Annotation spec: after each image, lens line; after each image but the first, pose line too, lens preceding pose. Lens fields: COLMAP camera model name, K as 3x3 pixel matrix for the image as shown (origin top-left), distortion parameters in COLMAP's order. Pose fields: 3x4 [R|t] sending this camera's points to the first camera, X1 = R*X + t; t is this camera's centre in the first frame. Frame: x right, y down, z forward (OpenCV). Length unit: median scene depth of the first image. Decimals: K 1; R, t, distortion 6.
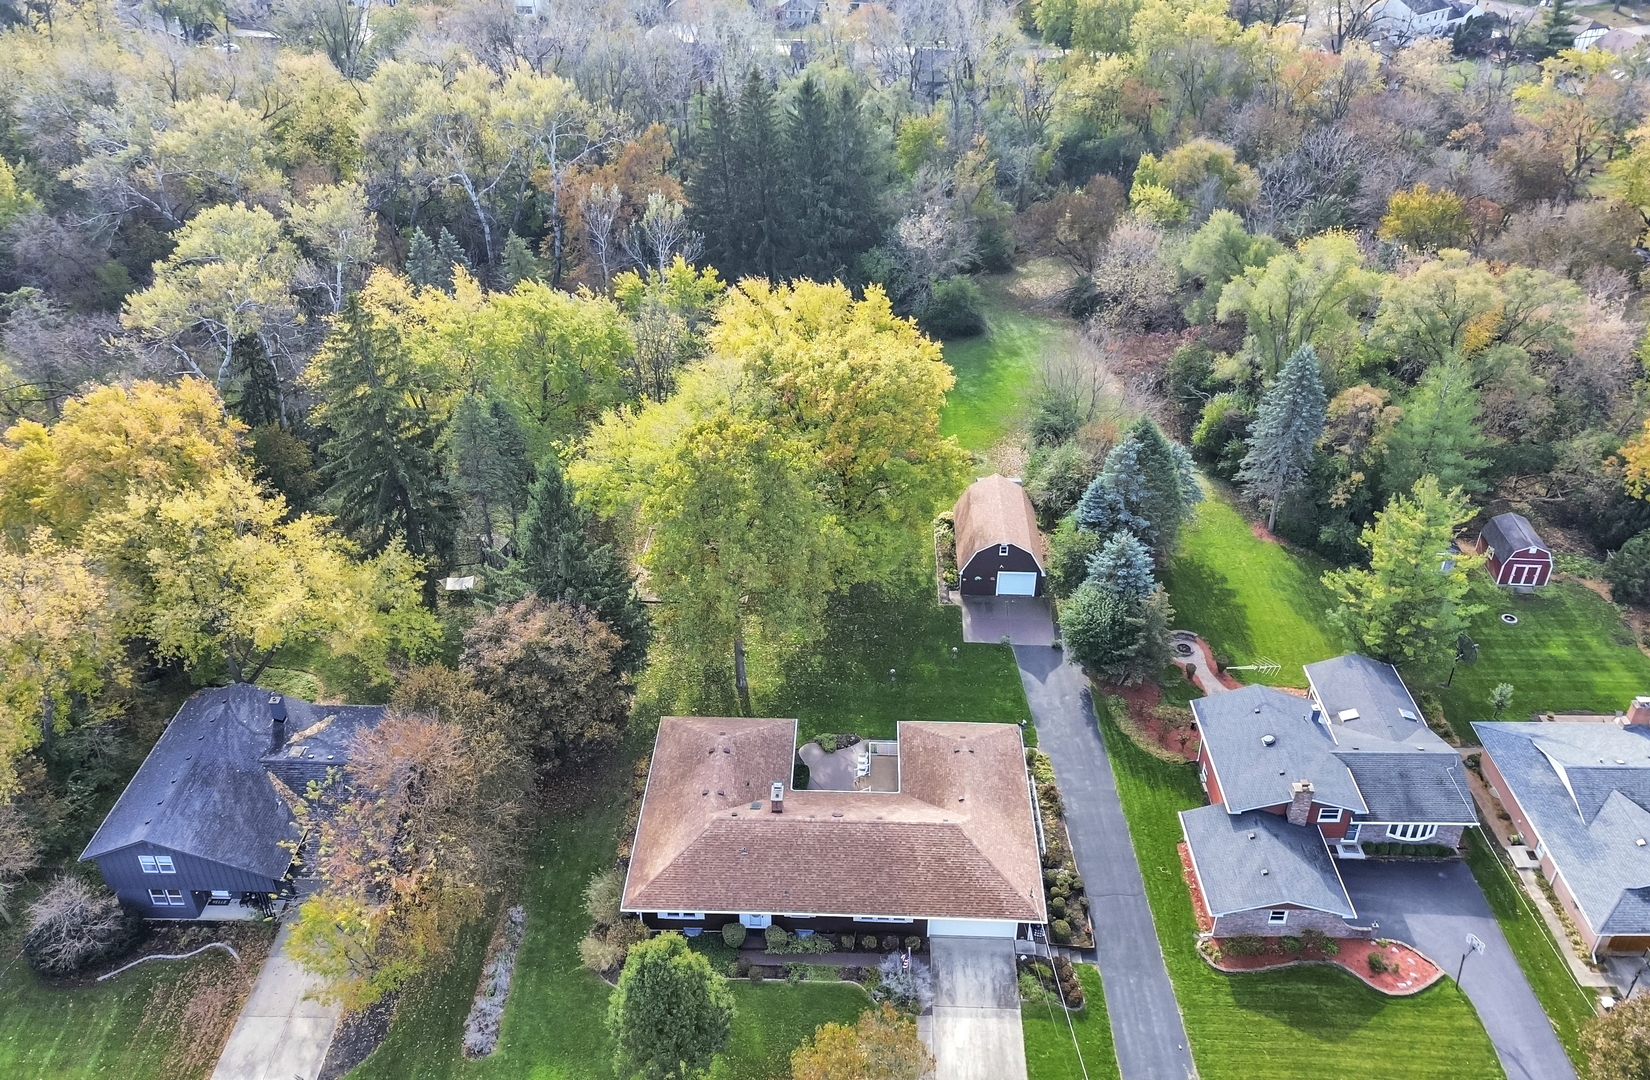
lens RADIAL K [[1458.7, 0, 824.5], [0, 1458.7, 540.9], [0, 0, 1]] dist [-0.010645, -0.006186]
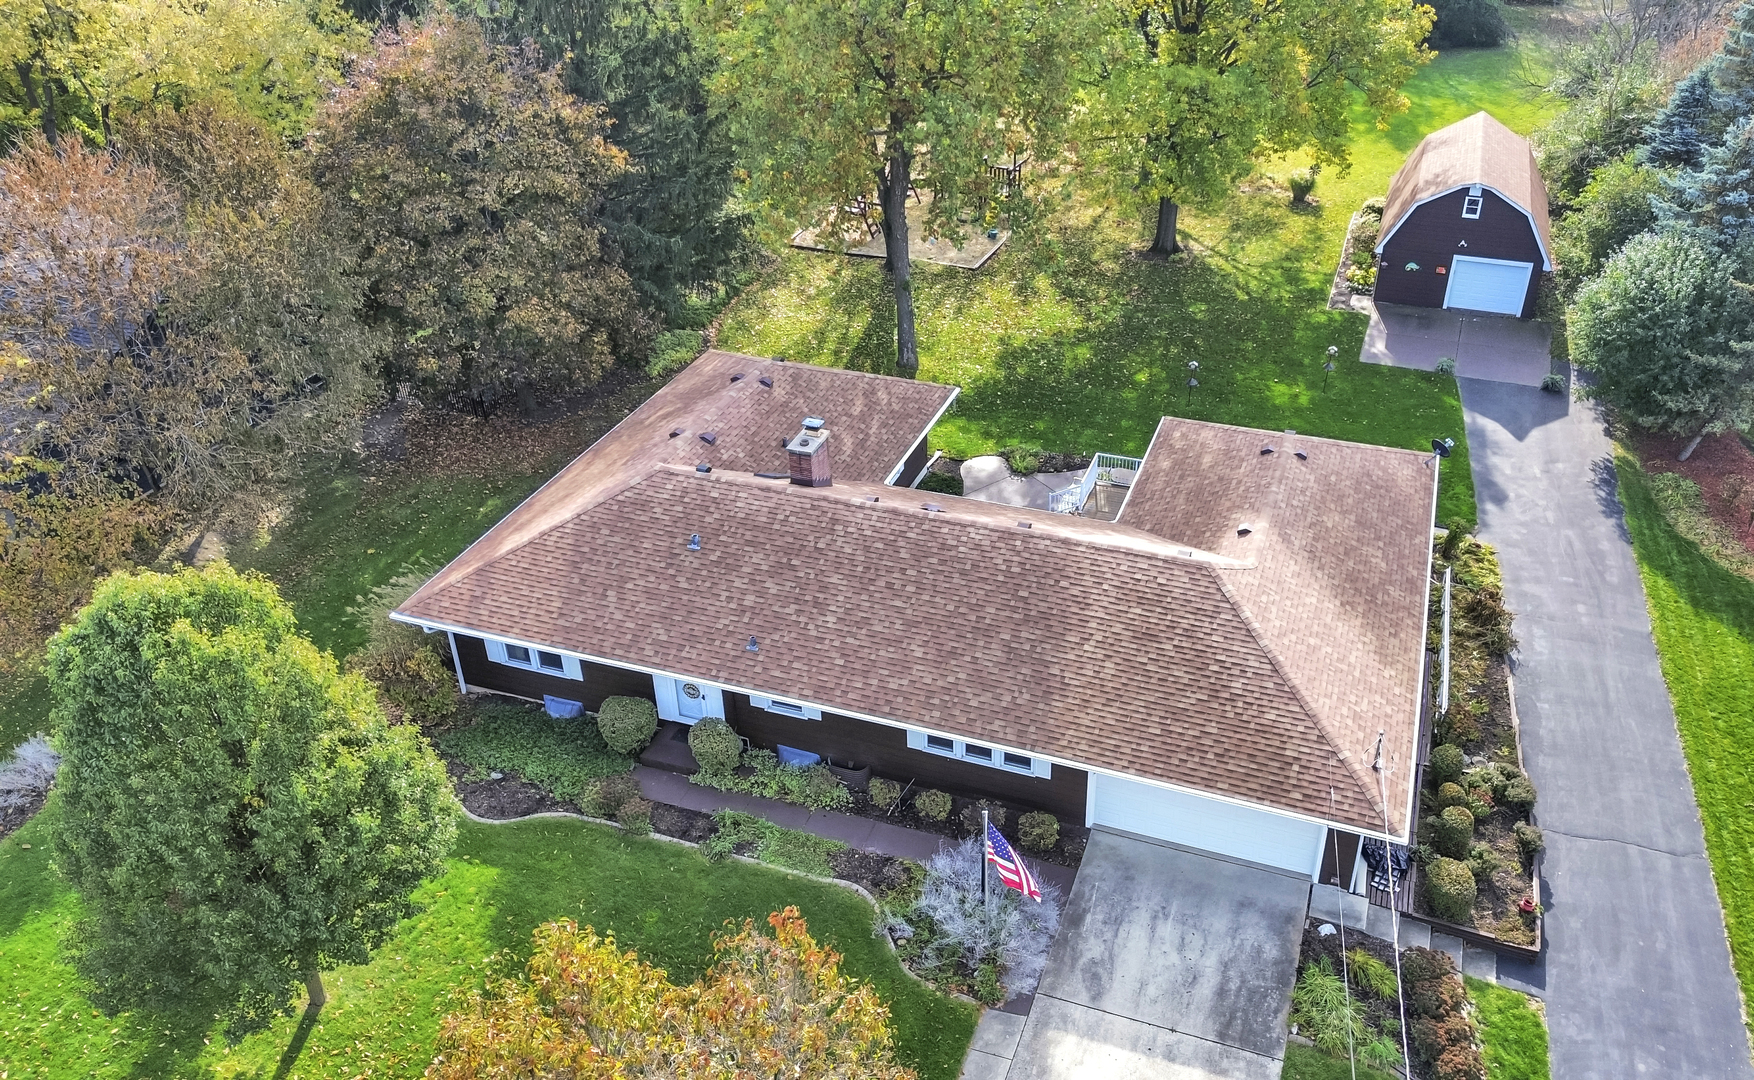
lens RADIAL K [[1467.7, 0, 878.5], [0, 1467.7, 538.5], [0, 0, 1]] dist [0.014081, -0.008175]
pose [[0.949398, 0.150802, -0.275505, 0.115136], [-0.150893, 0.988327, 0.020994, 0.195346], [0.275455, 0.021640, 0.961070, 0.602819]]
